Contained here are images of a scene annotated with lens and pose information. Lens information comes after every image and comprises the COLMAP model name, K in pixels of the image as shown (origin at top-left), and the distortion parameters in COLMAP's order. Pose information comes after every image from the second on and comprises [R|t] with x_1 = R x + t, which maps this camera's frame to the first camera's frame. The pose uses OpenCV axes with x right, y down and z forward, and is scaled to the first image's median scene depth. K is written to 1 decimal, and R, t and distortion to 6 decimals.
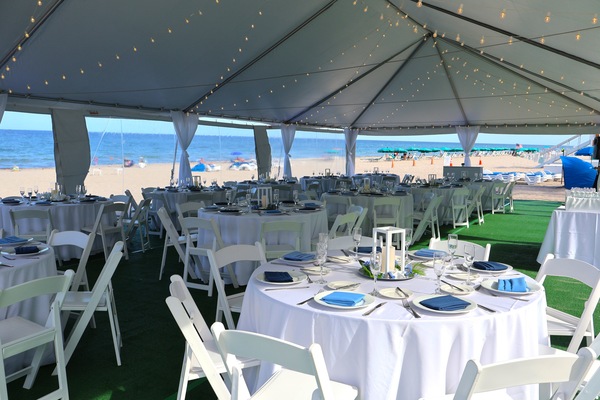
lens RADIAL K [[493.7, 0, 300.0], [0, 493.7, 200.0], [0, 0, 1]] dist [0.001040, 0.002458]
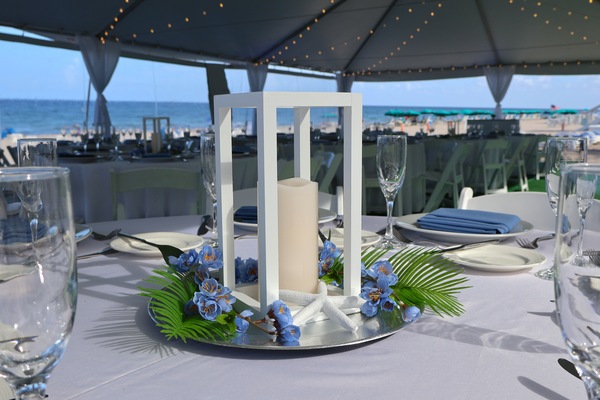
lens RADIAL K [[598.2, 0, 300.0], [0, 598.2, 200.0], [0, 0, 1]] dist [0.005628, -0.004366]
pose [[0.999821, -0.011205, 0.015244, 0.043363], [0.010554, 0.999055, 0.042158, 0.022042], [-0.015702, -0.041990, 0.998995, 0.177733]]
